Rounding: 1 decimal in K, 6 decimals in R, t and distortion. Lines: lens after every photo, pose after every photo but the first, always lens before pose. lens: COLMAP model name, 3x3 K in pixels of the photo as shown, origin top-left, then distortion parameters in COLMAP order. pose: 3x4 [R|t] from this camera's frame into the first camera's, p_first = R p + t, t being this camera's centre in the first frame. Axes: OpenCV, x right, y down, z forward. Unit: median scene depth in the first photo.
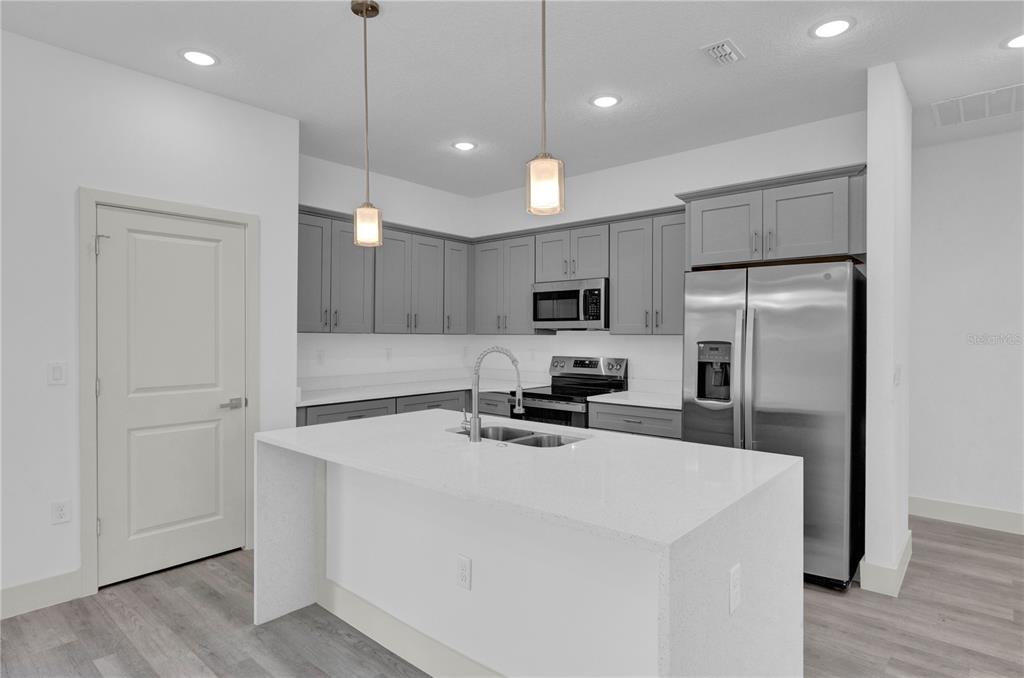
lens RADIAL K [[546.6, 0, 509.1], [0, 546.6, 335.2], [0, 0, 1]] dist [0.005477, 0.000434]
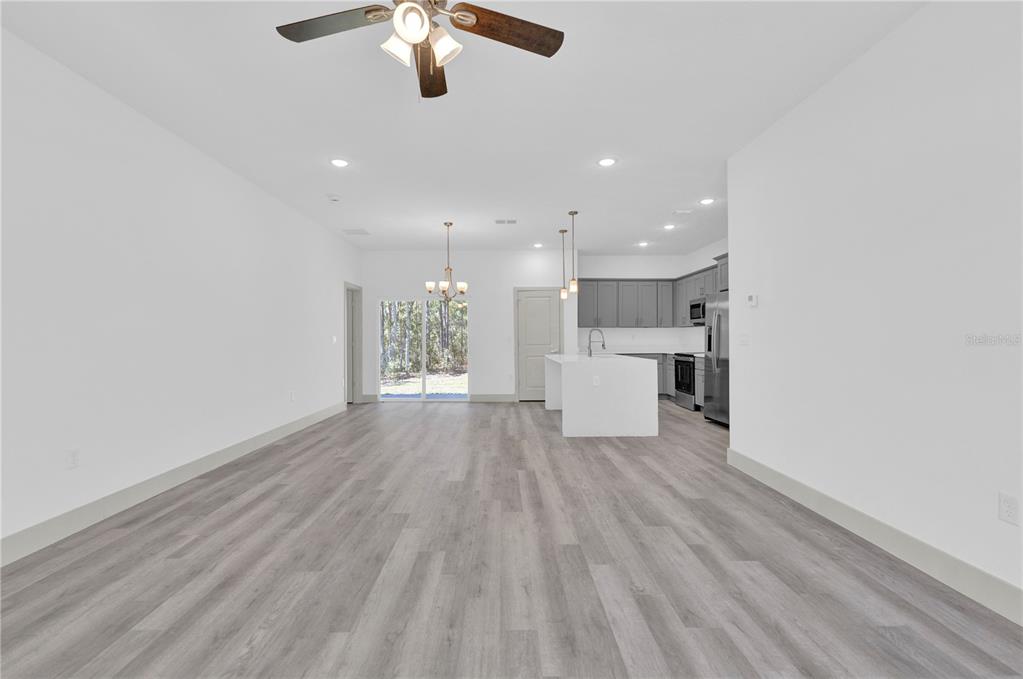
lens RADIAL K [[464.4, 0, 508.4], [0, 464.4, 338.4], [0, 0, 1]] dist [0.006630, -0.001146]
pose [[0.671951, -0.002944, -0.740590, 0.894455], [0.011111, 0.999920, 0.006106, 0.027016], [0.740512, -0.012332, 0.671929, -0.662838]]
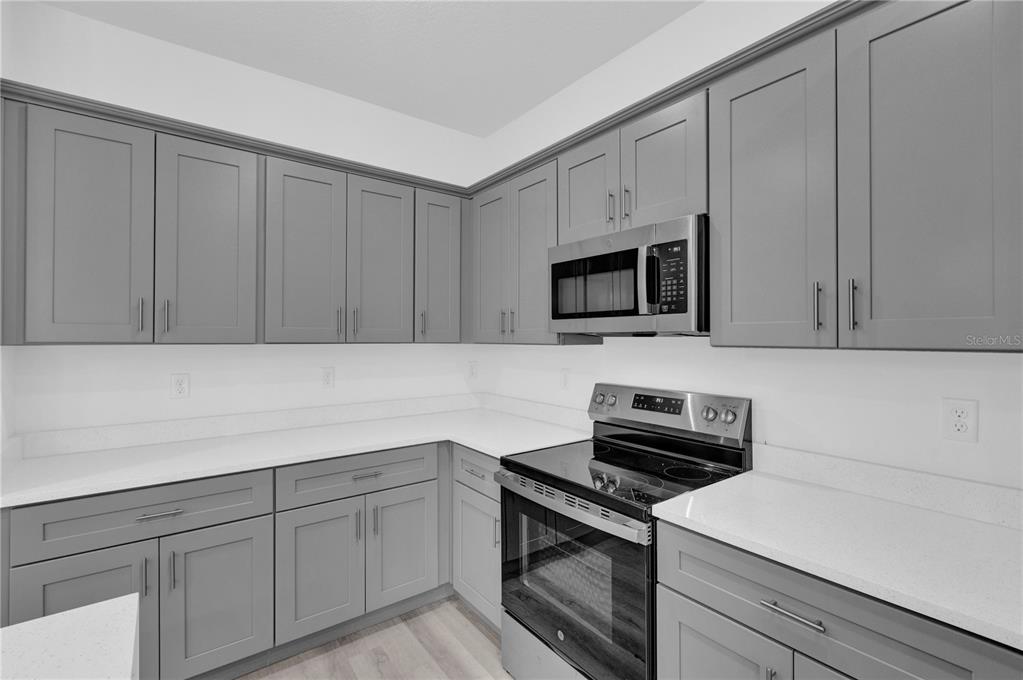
lens RADIAL K [[464.4, 0, 516.6], [0, 464.4, 333.5], [0, 0, 1]] dist [0.006630, -0.001146]
pose [[0.982878, -0.004783, -0.184194, 0.096785], [0.002612, 0.999924, -0.012029, -0.006791], [0.184238, 0.011341, 0.982816, 0.581793]]
